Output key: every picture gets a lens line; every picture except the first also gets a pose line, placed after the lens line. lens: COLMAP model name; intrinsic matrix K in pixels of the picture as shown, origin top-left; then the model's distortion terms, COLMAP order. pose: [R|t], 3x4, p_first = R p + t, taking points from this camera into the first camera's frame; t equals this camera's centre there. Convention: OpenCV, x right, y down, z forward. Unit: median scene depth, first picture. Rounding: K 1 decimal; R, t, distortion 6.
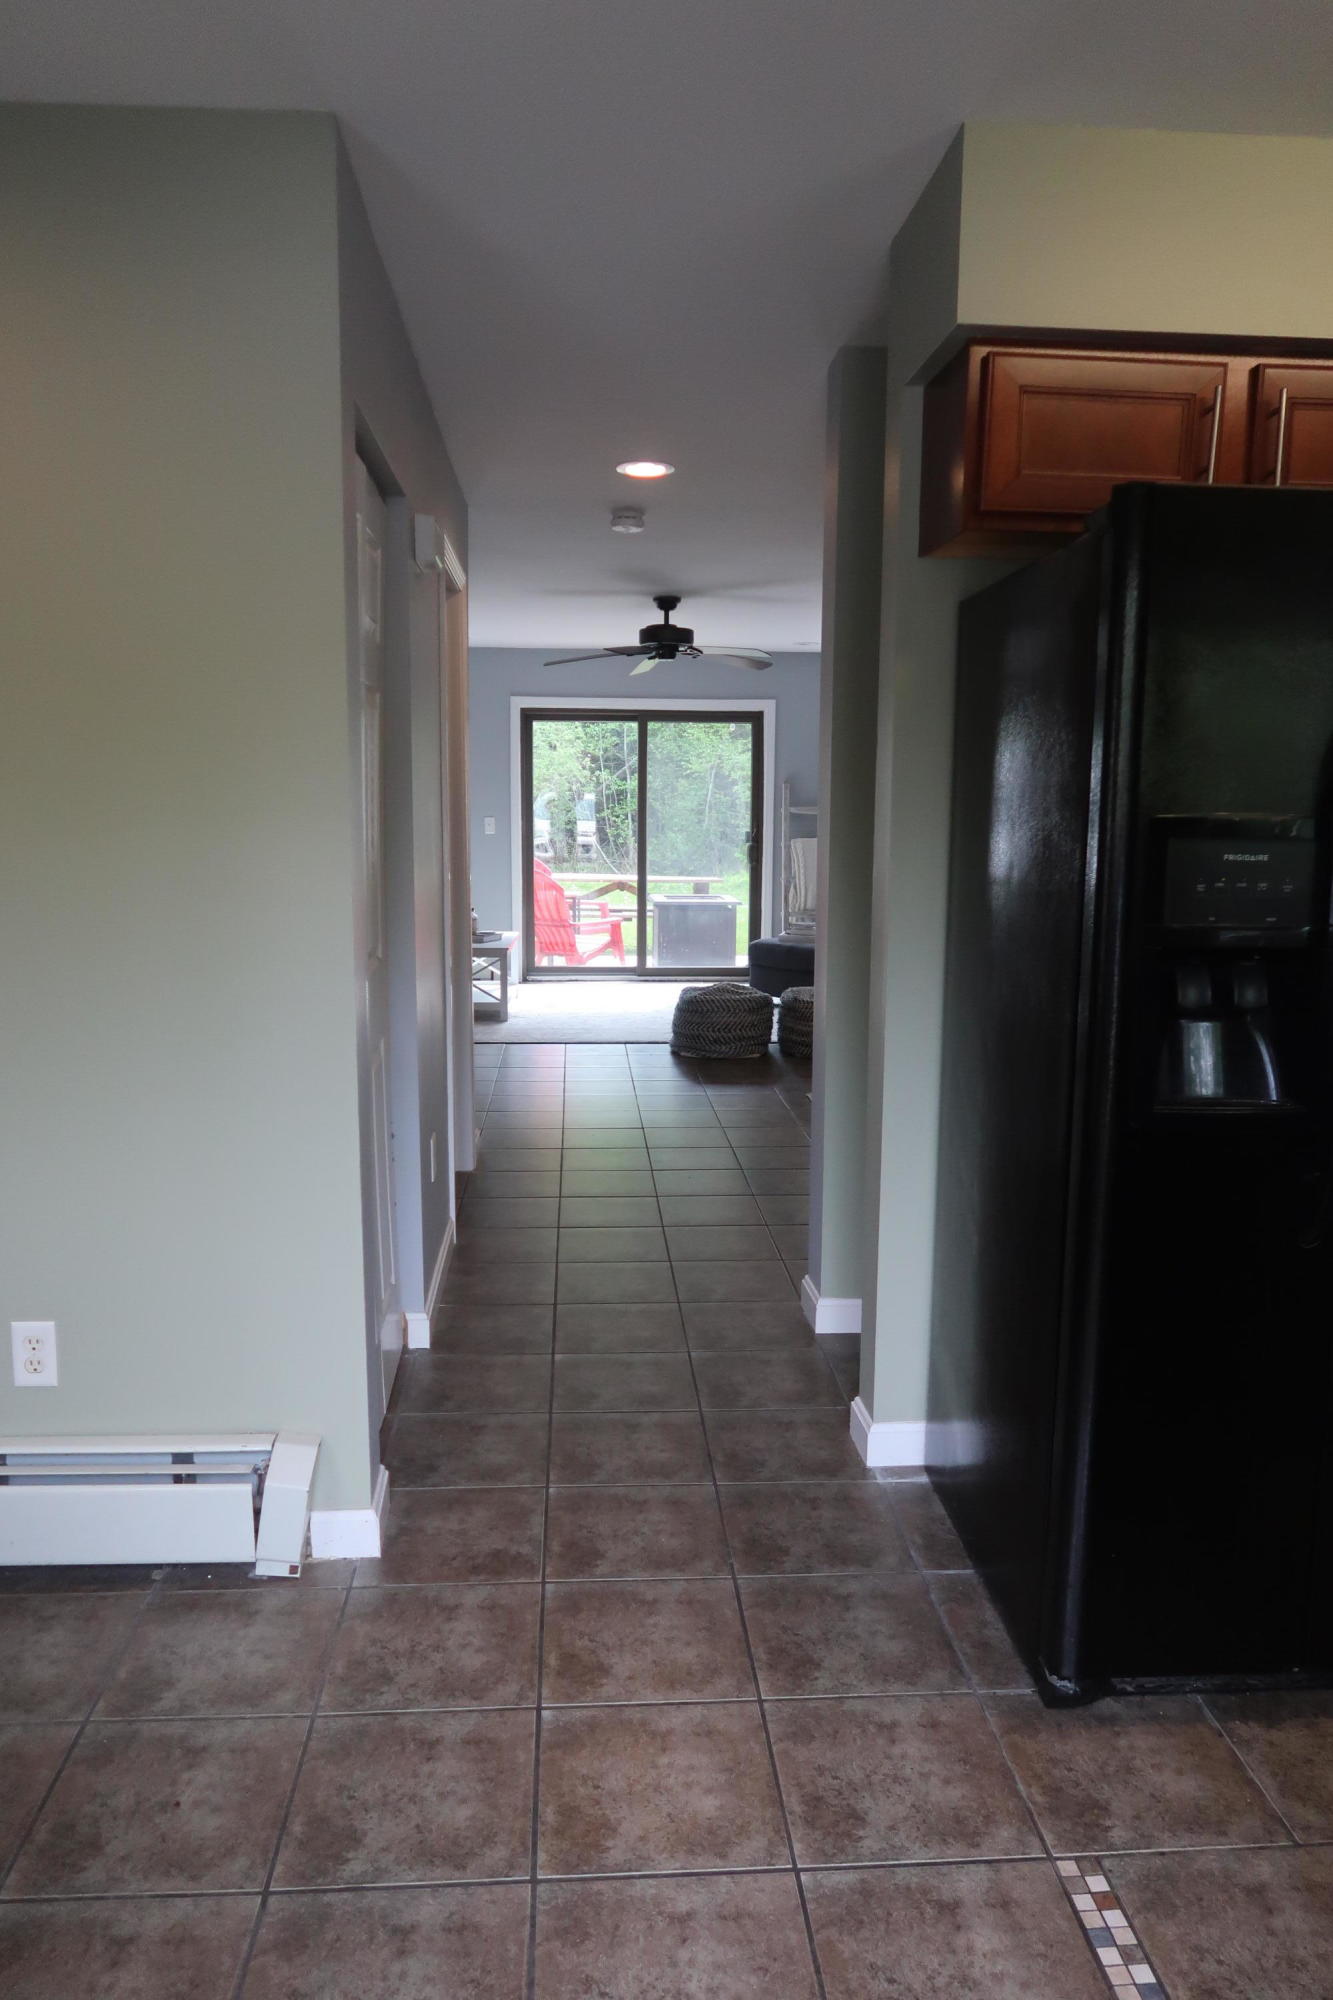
lens RADIAL K [[1388.3, 0, 665.9], [0, 1388.3, 1008.8], [0, 0, 1]] dist [-0.026496, 0.007372]
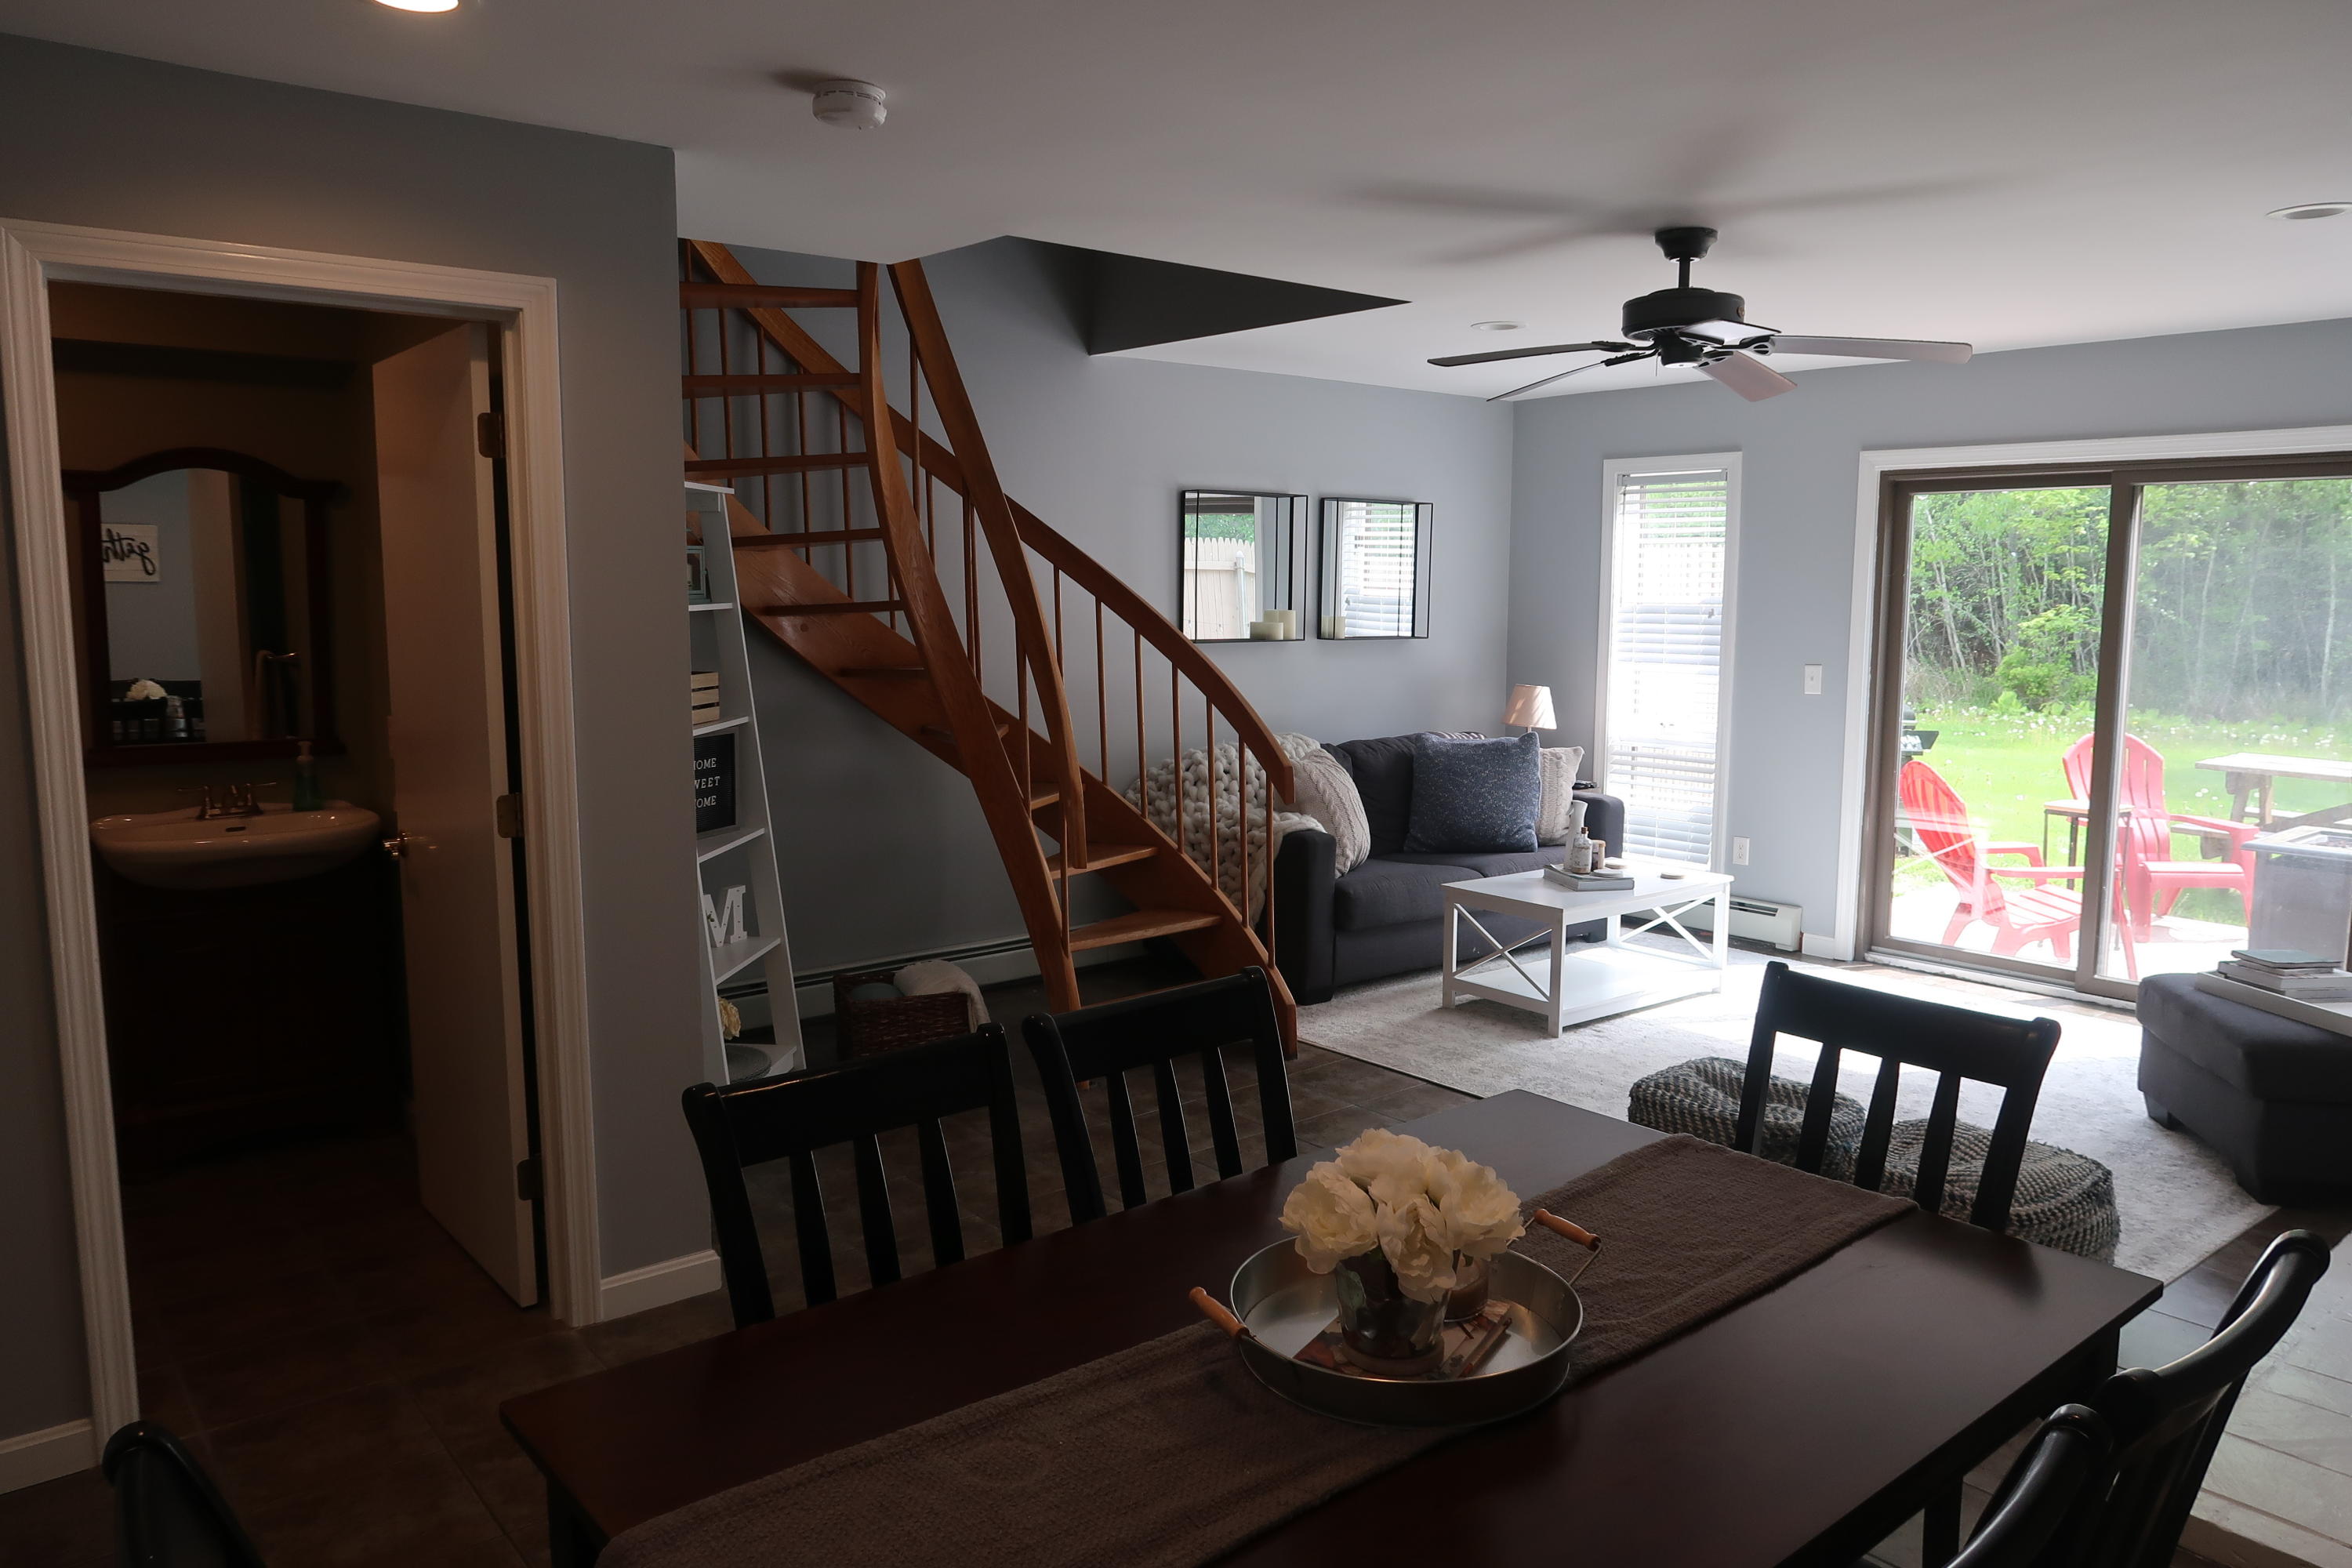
lens RADIAL K [[1632.7, 0, 1181.0], [0, 1632.7, 786.0], [0, 0, 1]] dist [-0.026496, 0.007372]
pose [[0.590308, 0.095966, -0.801453, 0.260442], [-0.122499, 0.992058, 0.028563, -0.077040], [0.797829, 0.081316, 0.597375, 0.401575]]
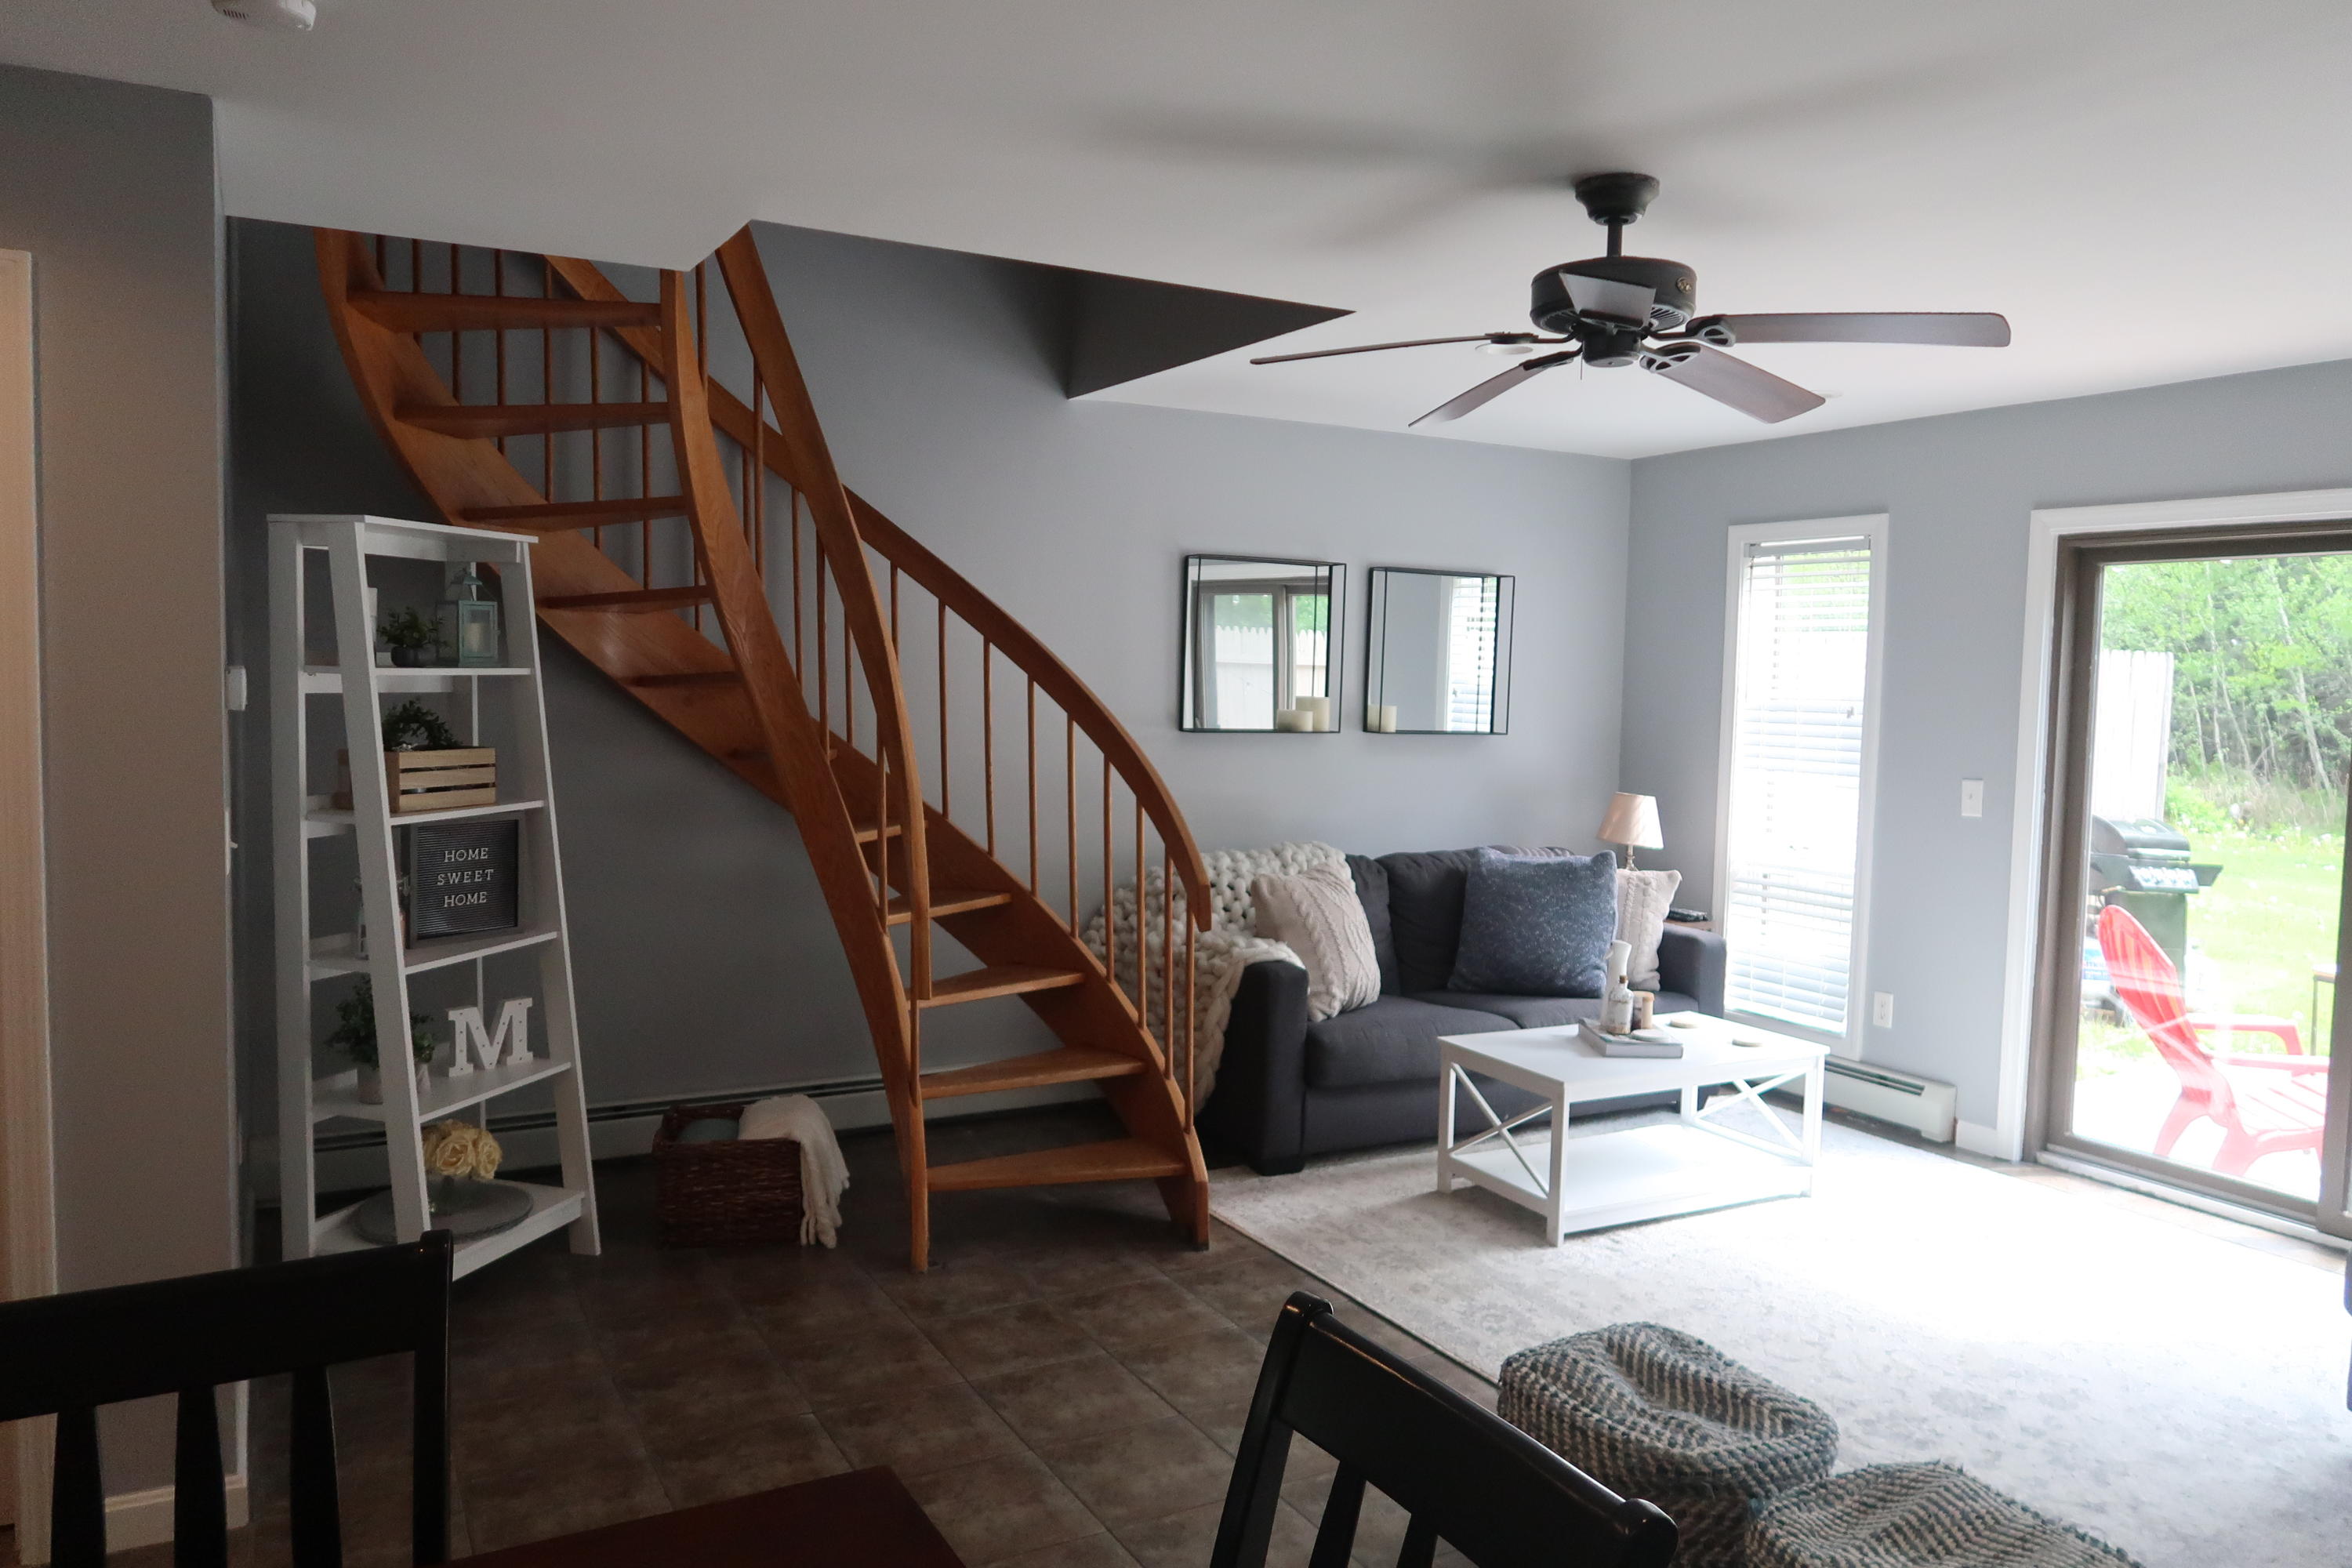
lens RADIAL K [[1632.7, 0, 1176.1], [0, 1632.7, 786.1], [0, 0, 1]] dist [-0.026496, 0.007372]
pose [[0.428499, 0.066712, -0.901076, 0.237173], [-0.156736, 0.987640, -0.001414, -0.095956], [0.889844, 0.141837, 0.433658, 0.546637]]
